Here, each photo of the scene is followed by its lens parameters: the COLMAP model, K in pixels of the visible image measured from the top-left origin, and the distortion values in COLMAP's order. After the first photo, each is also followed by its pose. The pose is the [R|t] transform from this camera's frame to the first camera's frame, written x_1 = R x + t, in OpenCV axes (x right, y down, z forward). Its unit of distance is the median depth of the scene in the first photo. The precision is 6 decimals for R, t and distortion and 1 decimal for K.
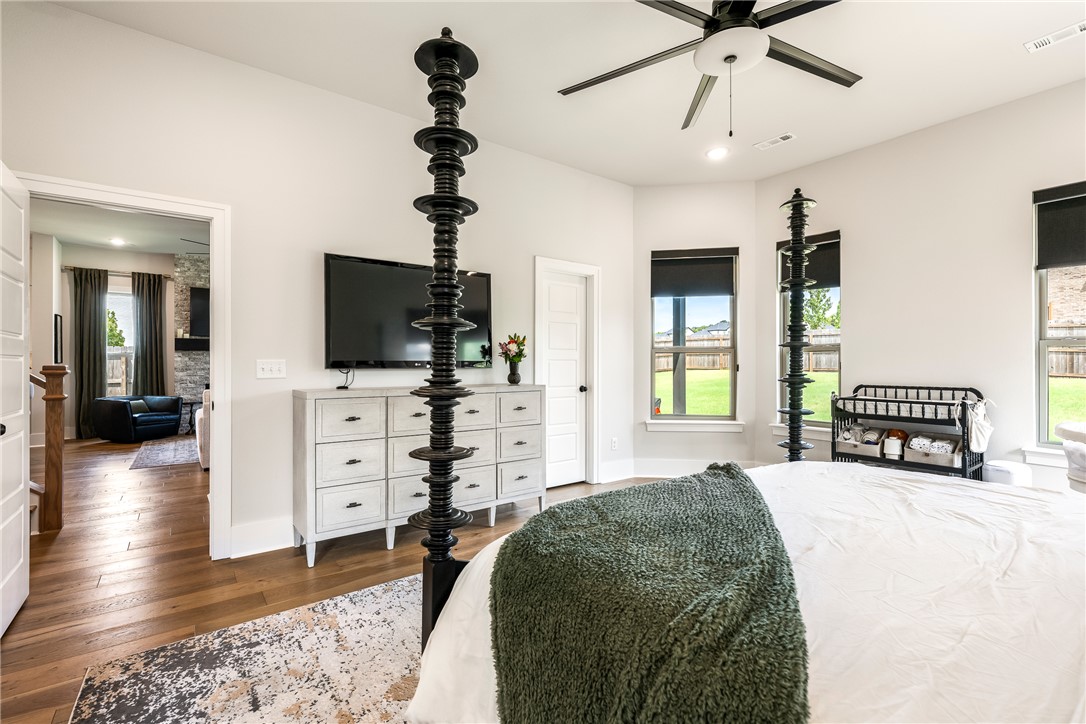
lens RADIAL K [[492.4, 0, 543.0], [0, 492.4, 362.0], [0, 0, 1]] dist [0.000297, -0.000506]
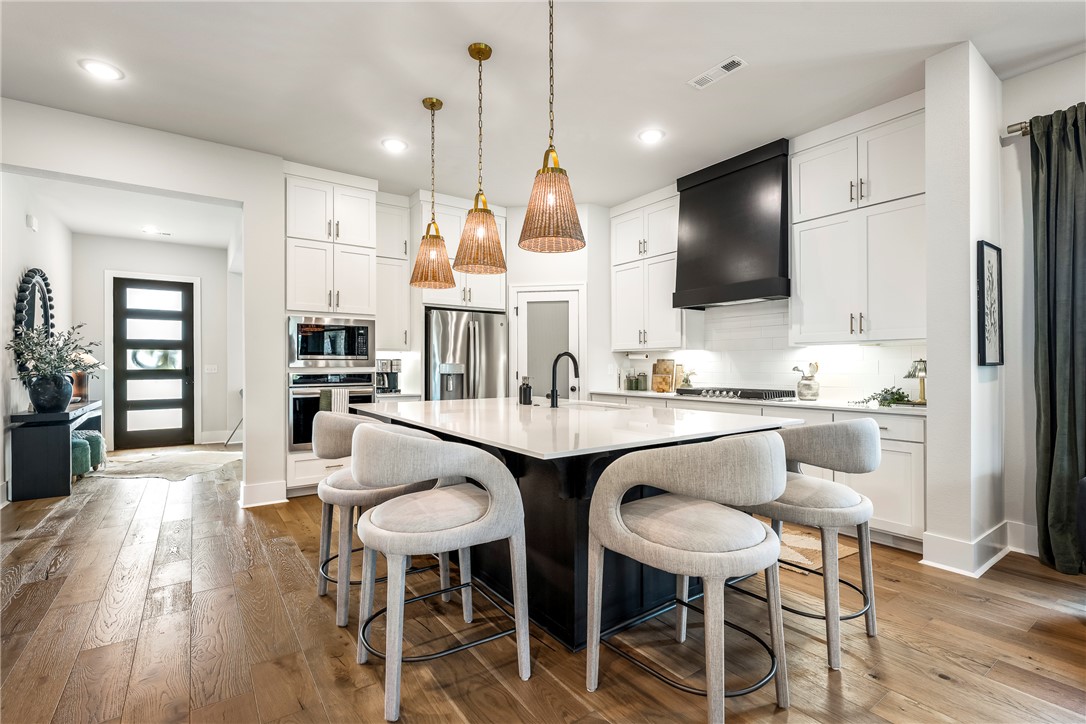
lens RADIAL K [[492.4, 0, 543.0], [0, 492.4, 362.0], [0, 0, 1]] dist [0.000297, -0.000506]
pose [[-0.024644, -0.003694, -0.999689, -0.517720], [0.003398, 0.999987, -0.003779, 0.000315], [0.999691, -0.003490, -0.024632, 0.582350]]
